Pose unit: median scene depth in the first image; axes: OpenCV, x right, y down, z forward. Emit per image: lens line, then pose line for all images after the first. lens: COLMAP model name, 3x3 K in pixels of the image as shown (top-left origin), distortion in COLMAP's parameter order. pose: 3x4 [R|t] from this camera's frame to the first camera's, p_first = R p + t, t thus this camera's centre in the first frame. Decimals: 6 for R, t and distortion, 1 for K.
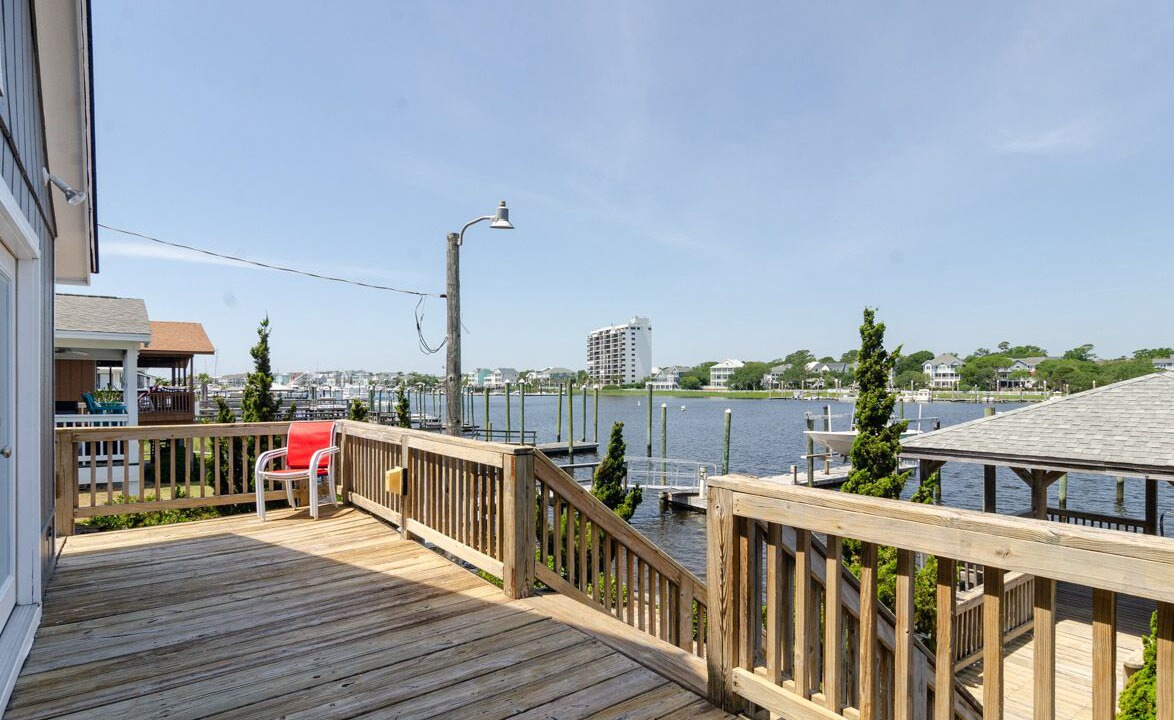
lens RADIAL K [[632.3, 0, 557.5], [0, 632.3, 393.5], [0, 0, 1]] dist [-0.002690, -0.000076]
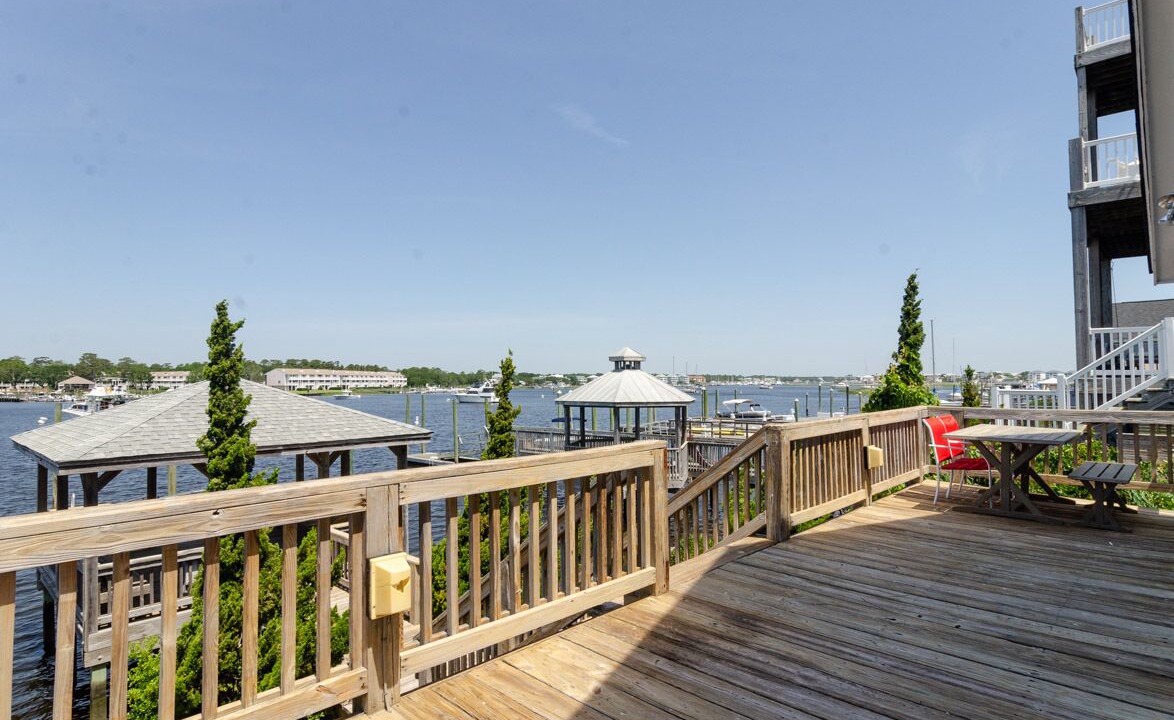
lens RADIAL K [[632.3, 0, 581.0], [0, 632.3, 356.4], [0, 0, 1]] dist [-0.002690, -0.000076]
pose [[-0.212629, 0.046319, 0.976034, -1.011134], [0.018763, 0.998885, -0.043316, -0.009914], [-0.976953, 0.009103, -0.213261, 1.301885]]
